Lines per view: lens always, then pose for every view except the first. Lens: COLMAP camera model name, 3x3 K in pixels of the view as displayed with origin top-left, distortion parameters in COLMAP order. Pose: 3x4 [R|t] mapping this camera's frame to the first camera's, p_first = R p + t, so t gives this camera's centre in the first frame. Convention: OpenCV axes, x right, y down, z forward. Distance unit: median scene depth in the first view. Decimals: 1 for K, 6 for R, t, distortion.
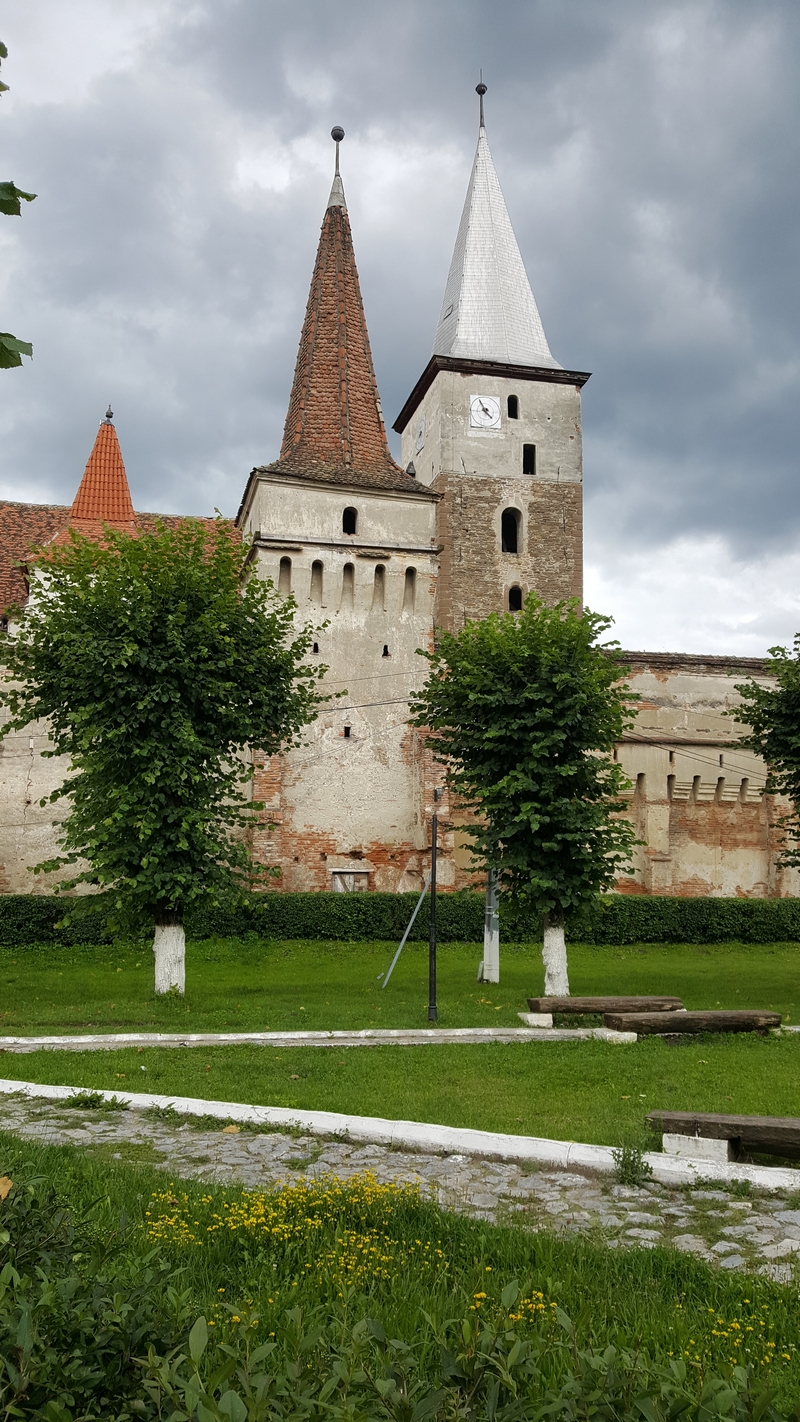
lens RADIAL K [[1180.2, 0, 394.4], [0, 1180.2, 719.6], [0, 0, 1]] dist [0.114995, -0.010438]
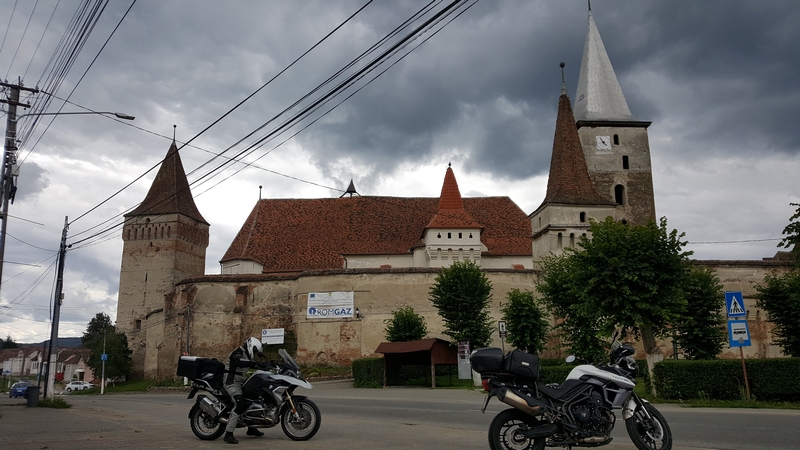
lens RADIAL K [[664.0, 0, 398.1], [0, 664.0, 230.2], [0, 0, 1]] dist [0.114995, -0.010438]
pose [[0.986765, -0.051593, -0.153733, -0.120956], [0.043171, 0.997404, -0.057627, -0.038867], [0.156307, 0.050227, 0.986431, -0.305731]]
